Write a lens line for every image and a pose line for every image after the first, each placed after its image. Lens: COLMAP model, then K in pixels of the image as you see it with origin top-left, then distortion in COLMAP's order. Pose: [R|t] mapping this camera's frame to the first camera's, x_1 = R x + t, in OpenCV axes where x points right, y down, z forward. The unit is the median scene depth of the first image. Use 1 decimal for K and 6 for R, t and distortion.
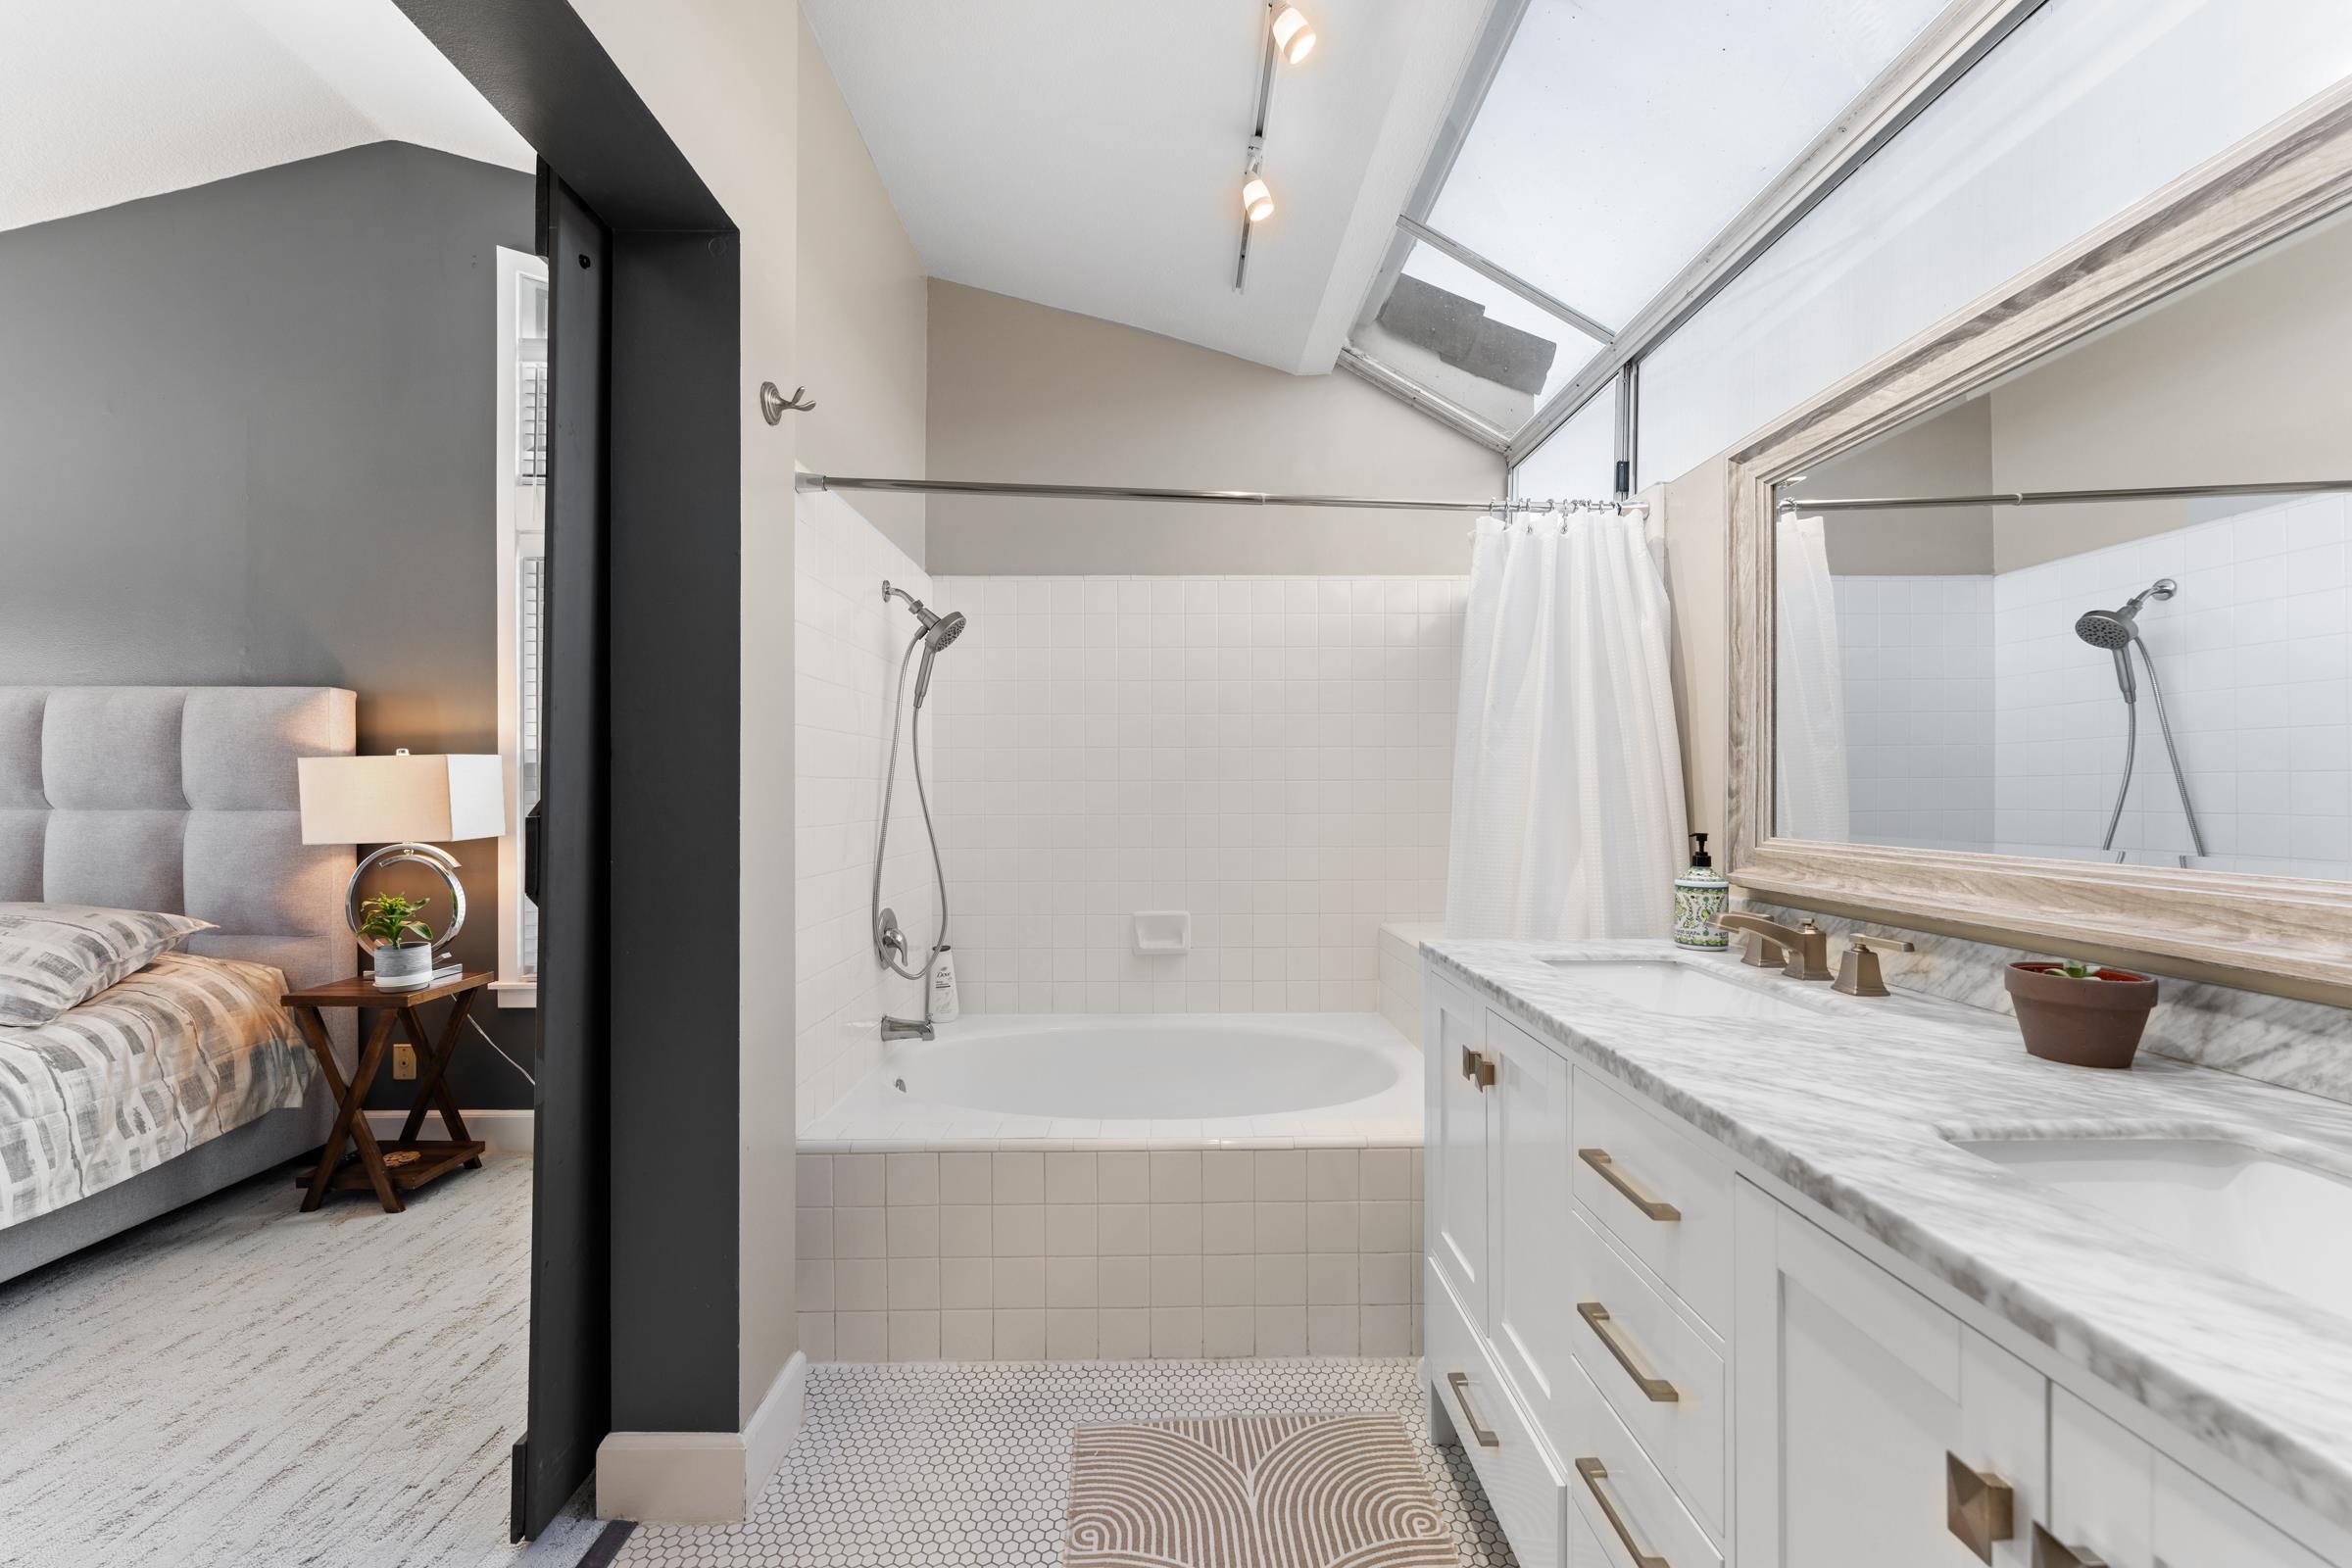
lens RADIAL K [[943.0, 0, 1170.5], [0, 943.0, 795.1], [0, 0, 1]] dist [-0.000026, -0.000302]
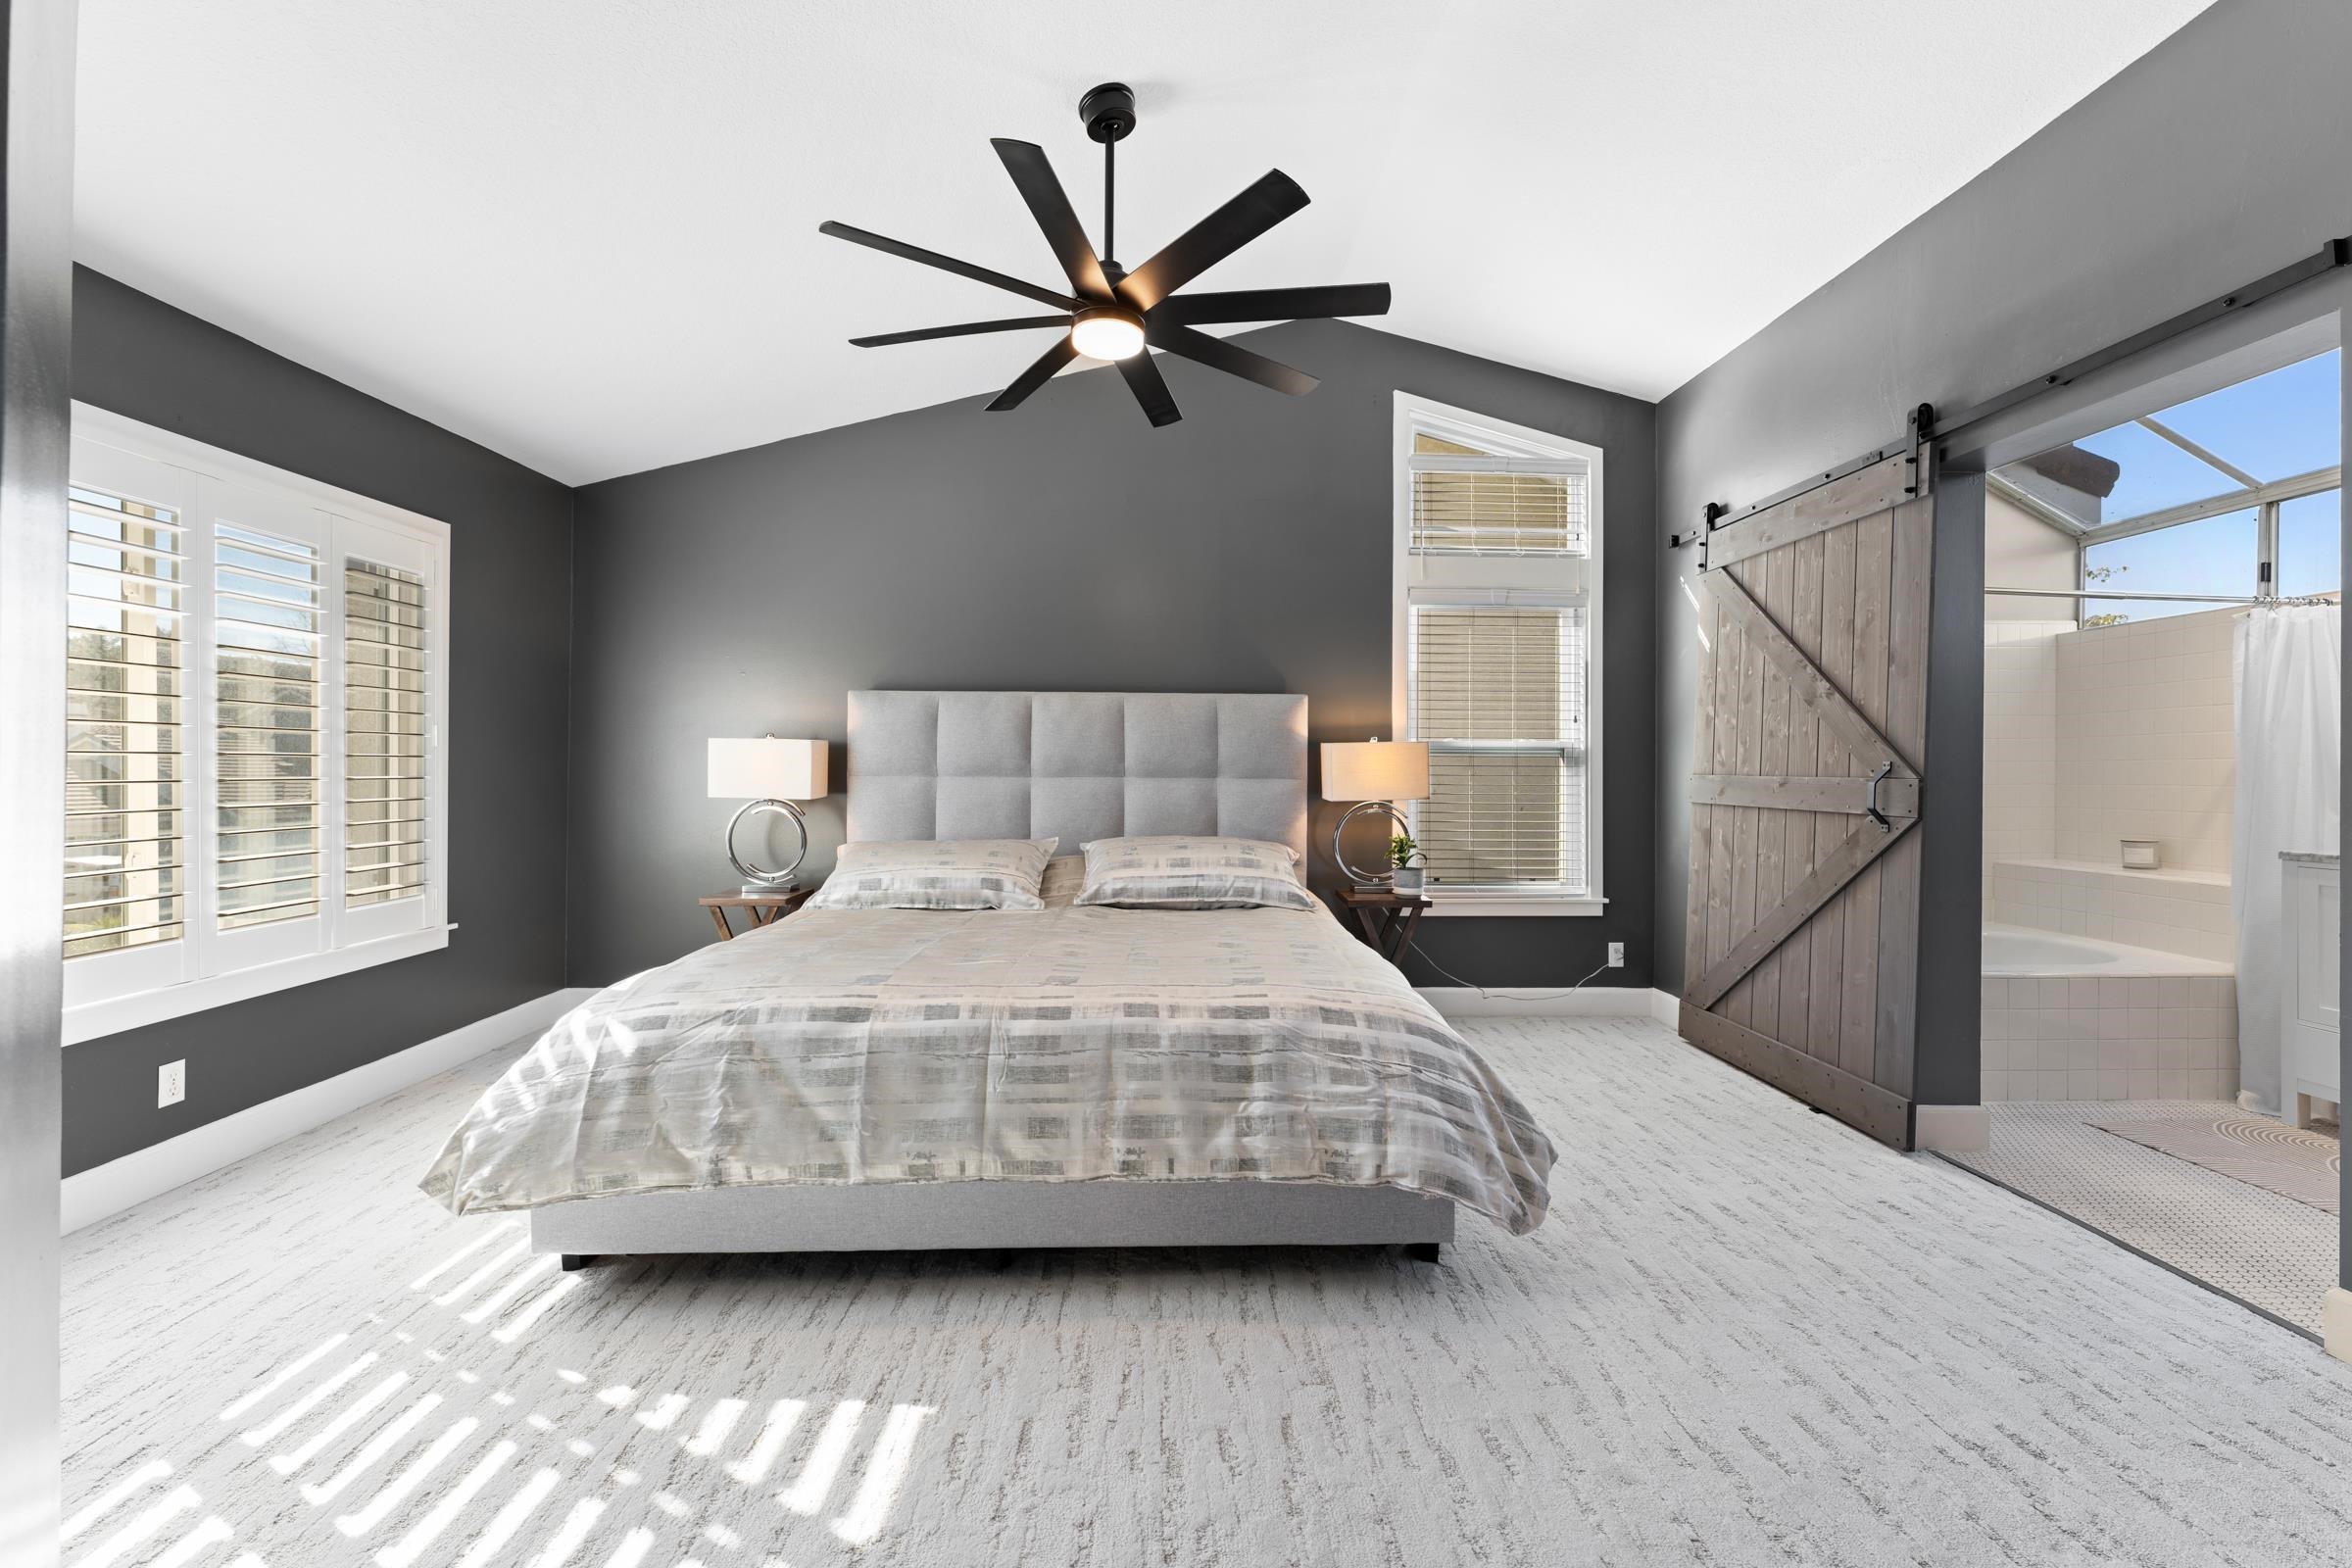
lens RADIAL K [[938.2, 0, 1178.6], [0, 938.2, 777.8], [0, 0, 1]] dist [0.000430, -0.000237]
pose [[0.999952, 0.004258, 0.008803, -2.948005], [-0.004292, 0.999983, 0.003879, 0.025661], [-0.008787, -0.003917, 0.999954, -1.231094]]
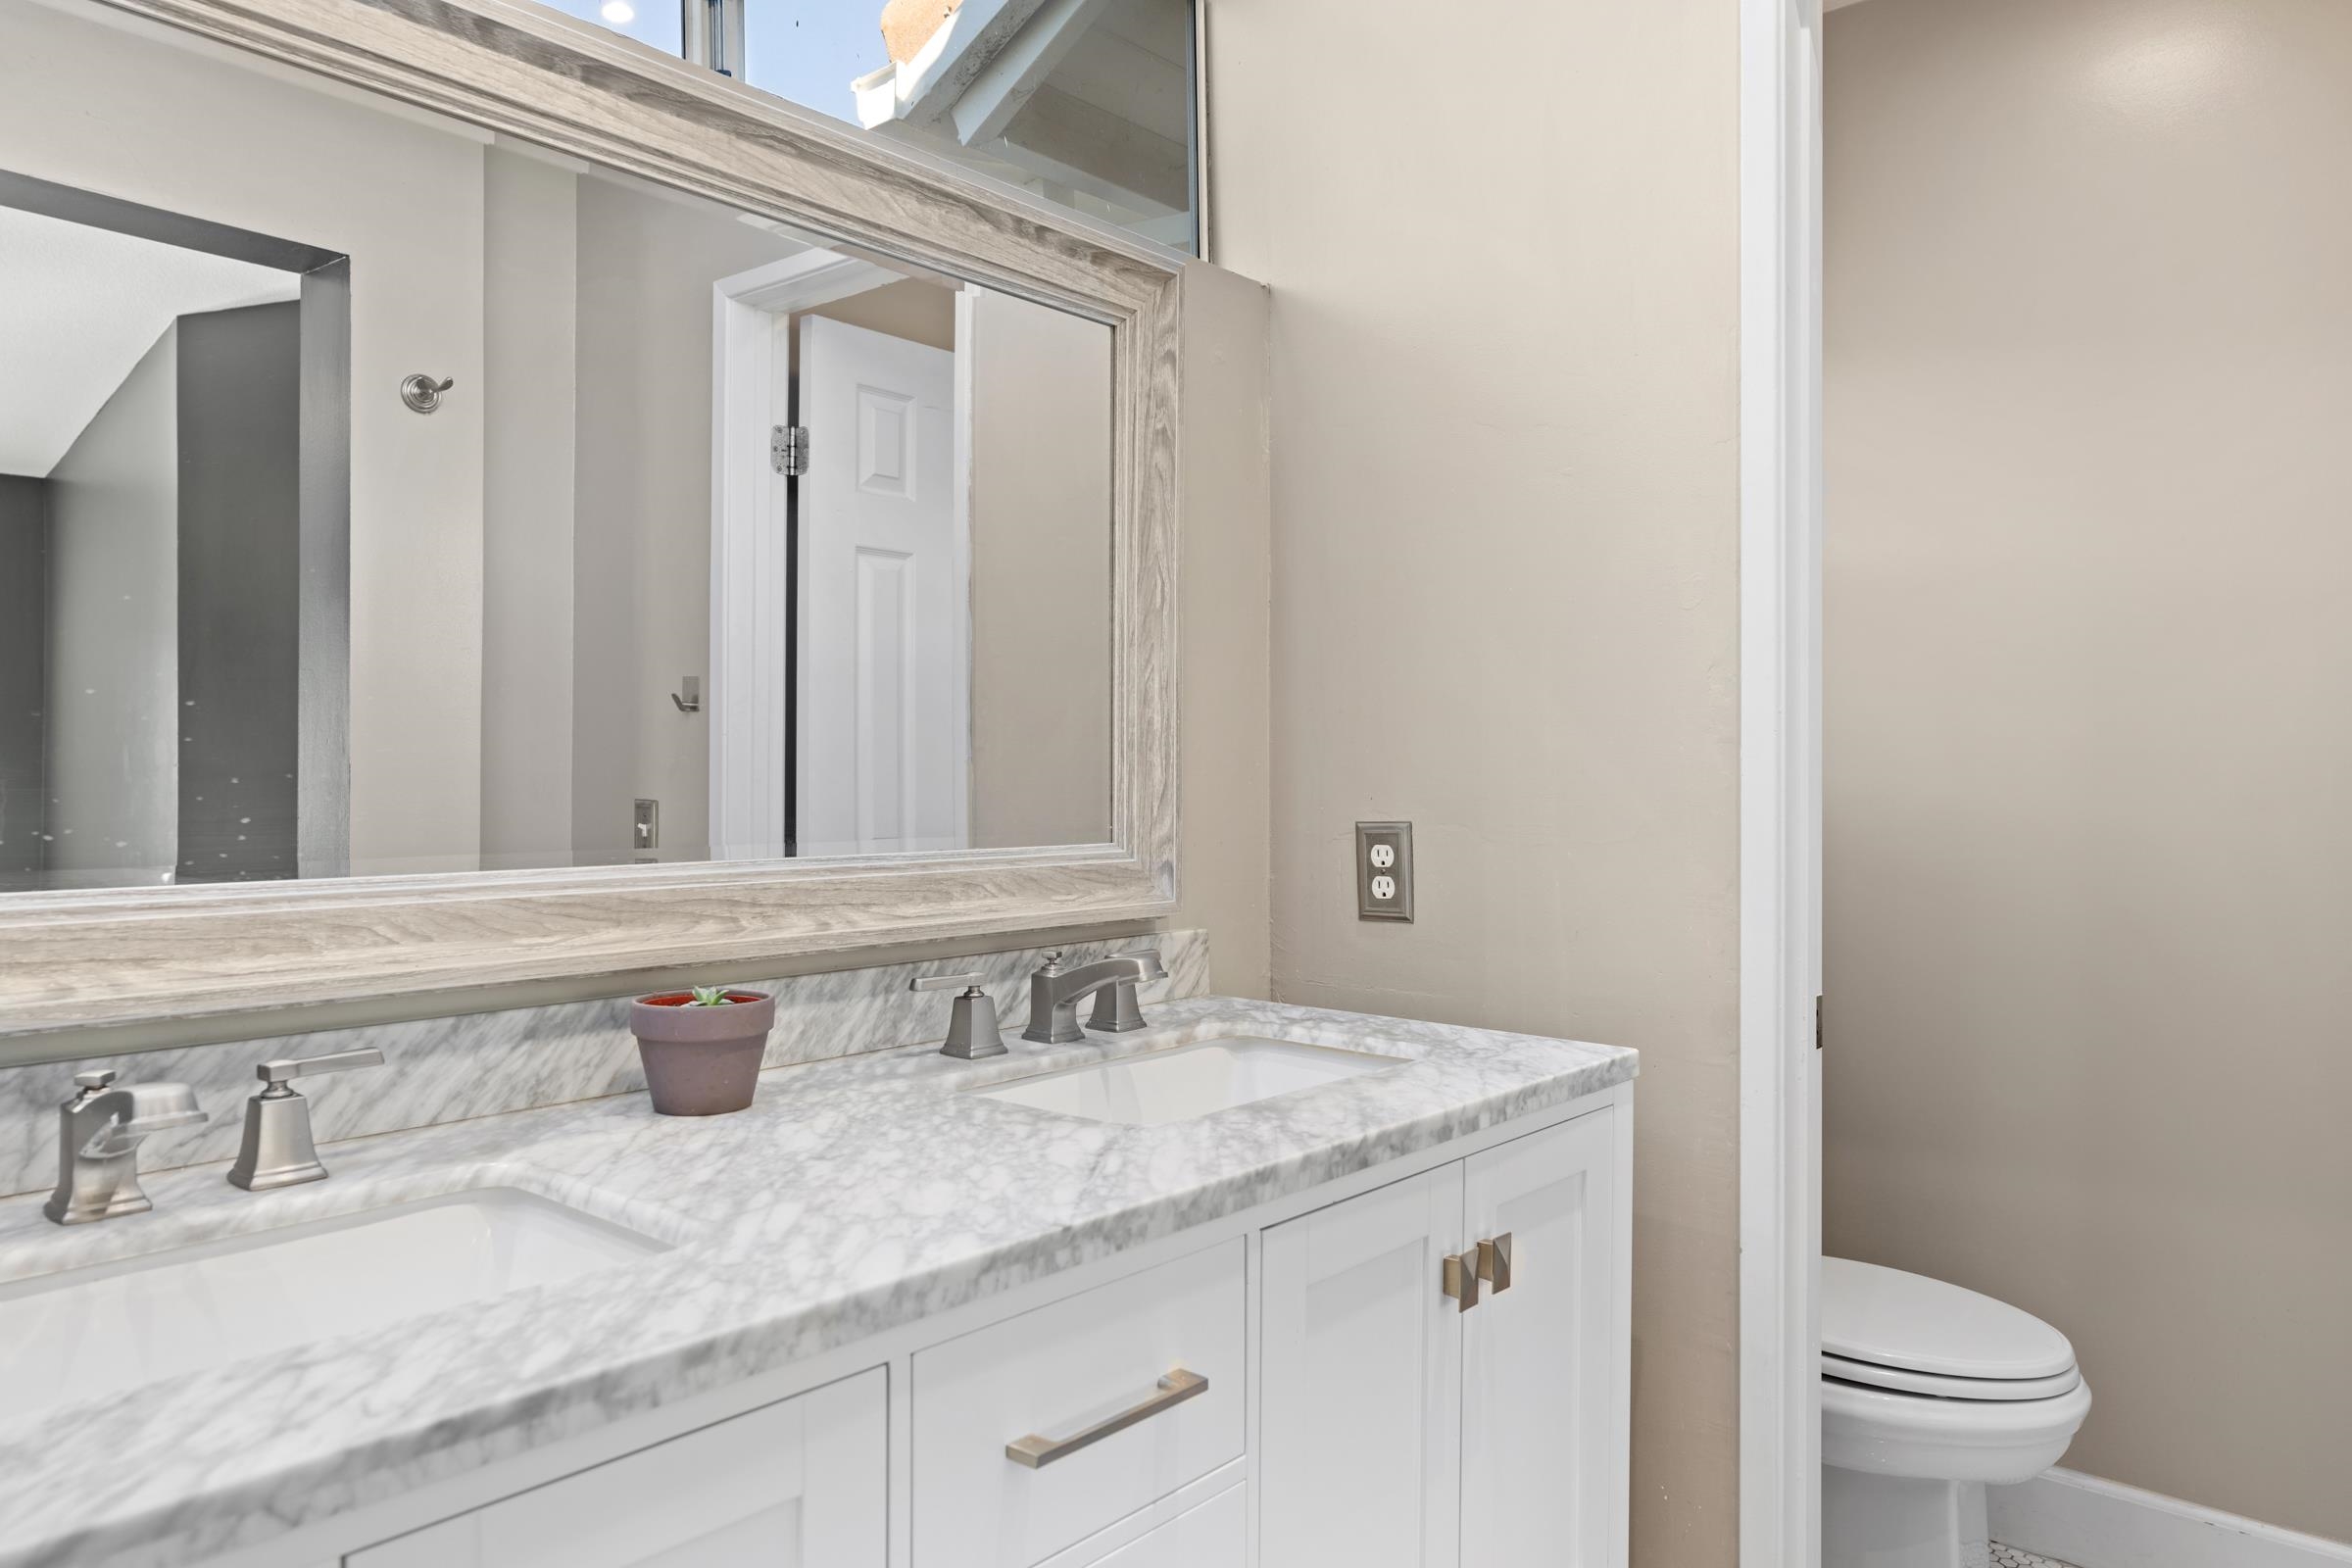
lens RADIAL K [[1538.3, 0, 1176.0], [0, 1538.3, 784.0], [0, 0, 1]] dist [-0.003075, -0.001285]
pose [[-0.743126, -0.002389, 0.669147, -0.183301], [0.003266, 0.999969, 0.007198, -0.002223], [-0.669144, 0.007535, -0.743095, 1.510958]]
